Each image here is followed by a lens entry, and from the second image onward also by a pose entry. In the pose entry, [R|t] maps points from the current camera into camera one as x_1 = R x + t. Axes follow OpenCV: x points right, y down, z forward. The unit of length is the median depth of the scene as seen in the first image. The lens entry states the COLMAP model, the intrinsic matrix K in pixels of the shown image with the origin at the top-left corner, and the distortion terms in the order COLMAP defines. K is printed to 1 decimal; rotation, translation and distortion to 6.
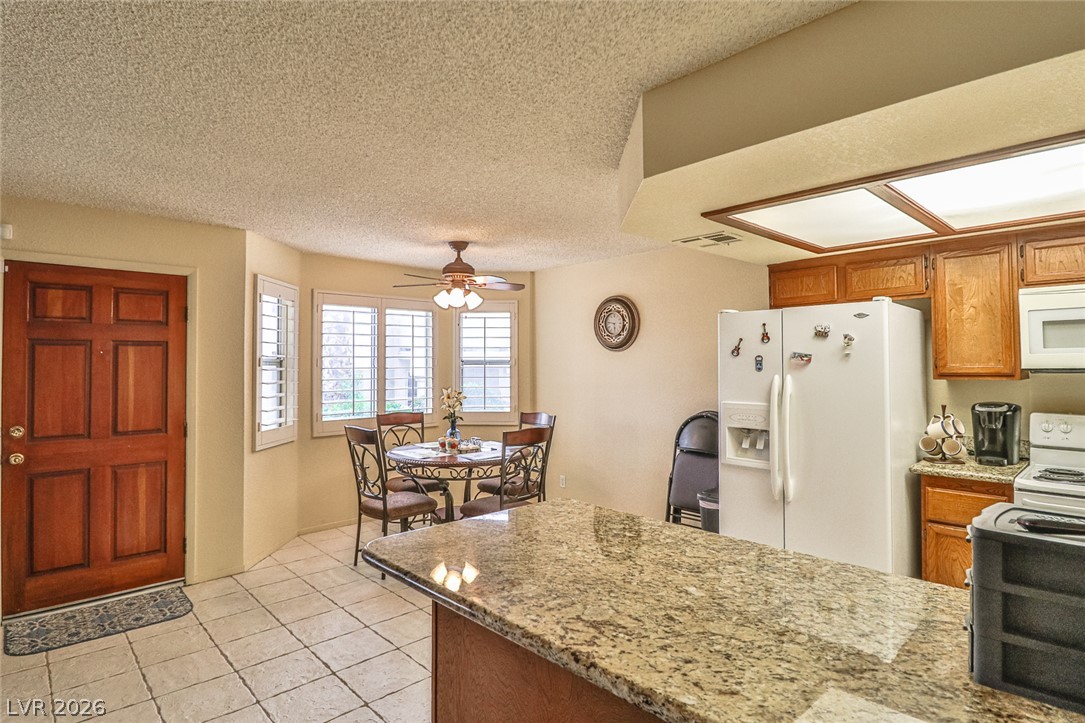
lens RADIAL K [[569.3, 0, 534.4], [0, 569.3, 350.5], [0, 0, 1]] dist [0.001338, -0.015435]
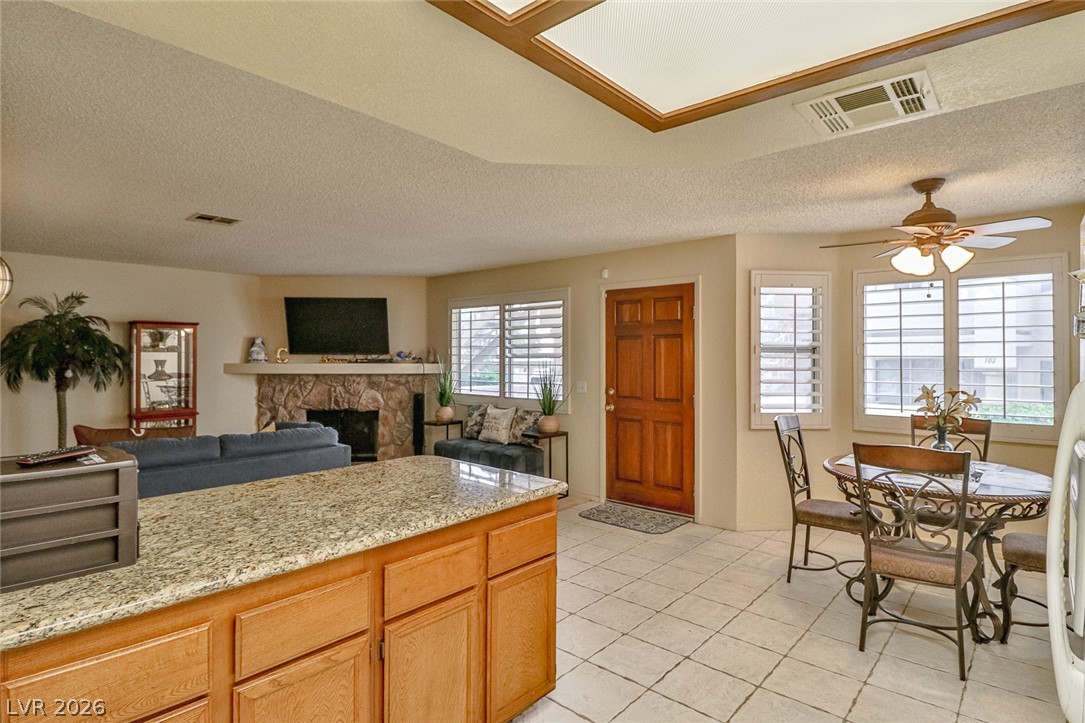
lens RADIAL K [[560.4, 0, 527.1], [0, 560.4, 350.2], [0, 0, 1]] dist [-0.002493, -0.000716]
pose [[0.089450, -0.004255, -0.995982, 0.714256], [0.023297, 0.999726, -0.002178, 0.018068], [0.995719, -0.023009, 0.089524, 0.589917]]
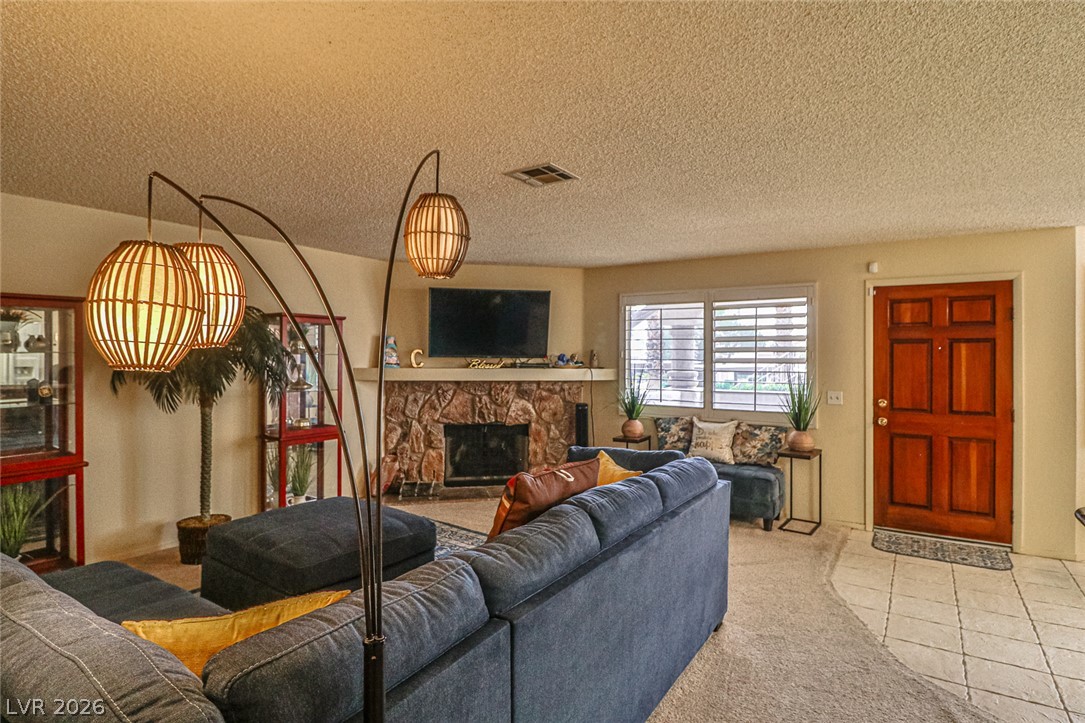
lens RADIAL K [[569.3, 0, 534.4], [0, 569.3, 350.5], [0, 0, 1]] dist [0.001338, -0.015435]
pose [[0.226009, -0.004087, -0.974117, 0.311319], [0.016032, 0.999871, -0.000475, -0.006025], [0.973993, -0.015509, 0.226045, -0.211094]]
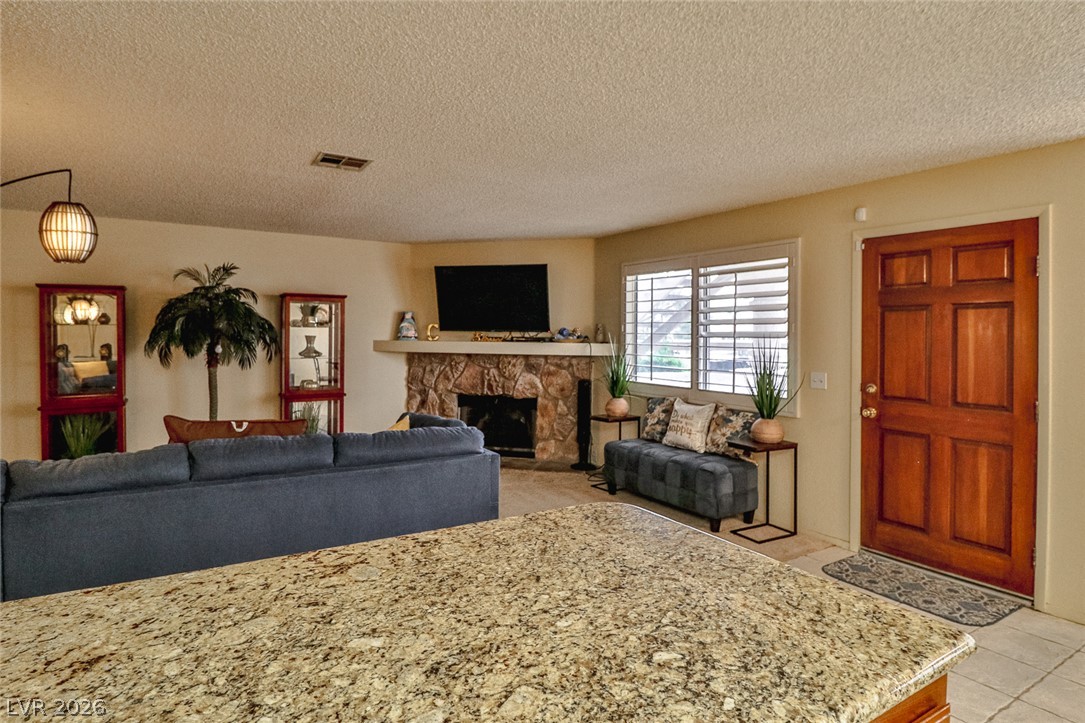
lens RADIAL K [[582.0, 0, 511.0], [0, 582.0, 331.5], [0, 0, 1]] dist [0.001811, -0.014426]
pose [[-0.213016, -0.001463, -0.977048, 0.371363], [0.015101, 0.999875, -0.004790, 0.023272], [0.976932, -0.015775, -0.212968, 0.531048]]
